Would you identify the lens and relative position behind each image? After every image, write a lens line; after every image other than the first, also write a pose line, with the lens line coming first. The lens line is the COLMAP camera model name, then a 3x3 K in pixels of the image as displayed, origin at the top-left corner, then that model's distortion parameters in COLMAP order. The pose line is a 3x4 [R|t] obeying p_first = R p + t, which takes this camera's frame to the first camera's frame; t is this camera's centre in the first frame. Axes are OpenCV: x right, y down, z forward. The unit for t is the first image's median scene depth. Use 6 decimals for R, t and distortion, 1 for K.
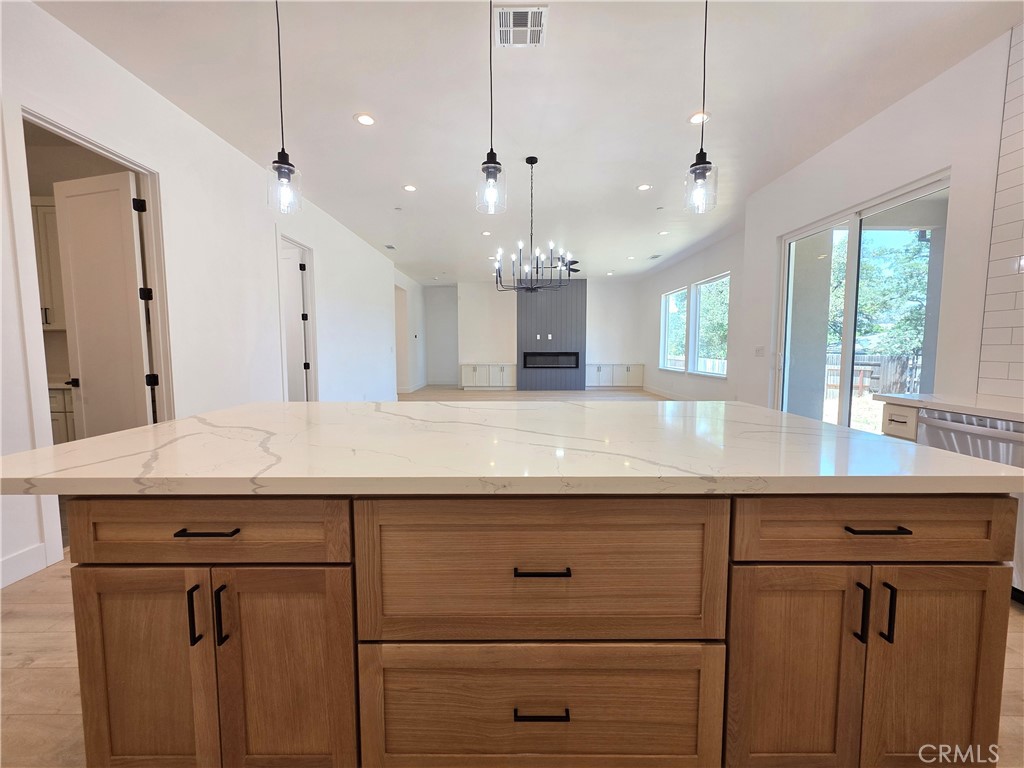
lens RADIAL K [[407.8, 0, 510.9], [0, 407.8, 378.6], [0, 0, 1]] dist [0.001662, 0.000963]
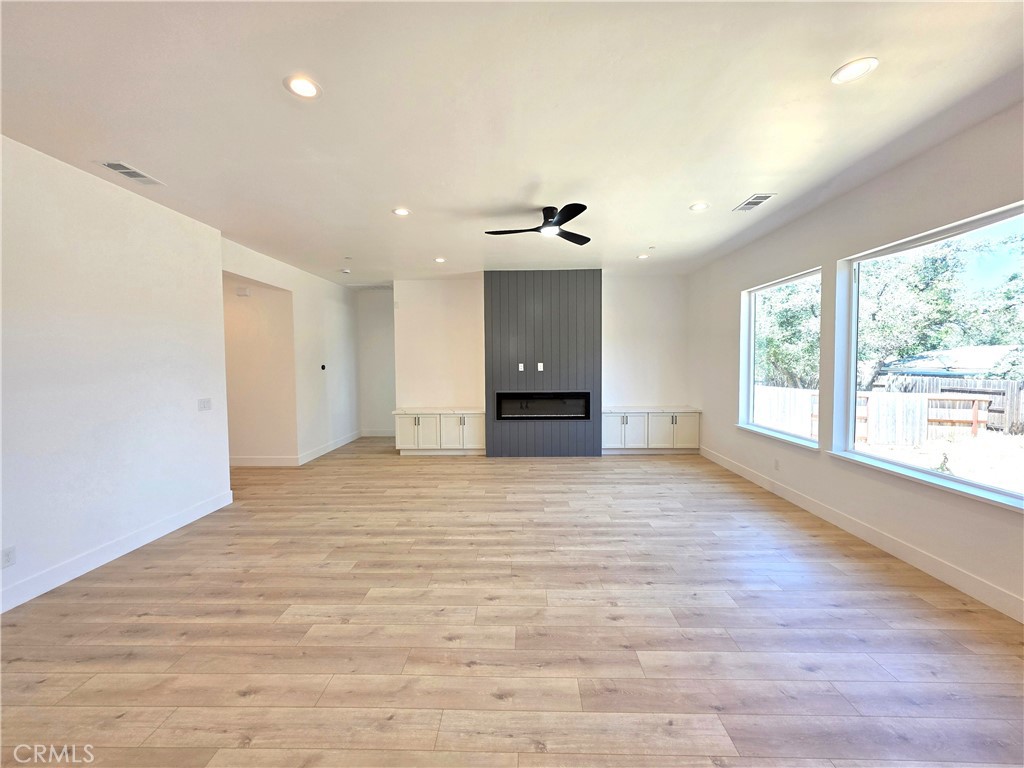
lens RADIAL K [[407.8, 0, 510.9], [0, 407.8, 378.6], [0, 0, 1]] dist [0.001662, 0.000963]
pose [[0.999557, -0.007002, -0.028923, 0.068727], [0.005931, 0.999299, -0.036952, -0.062976], [0.029161, 0.036764, 0.998898, 0.400132]]
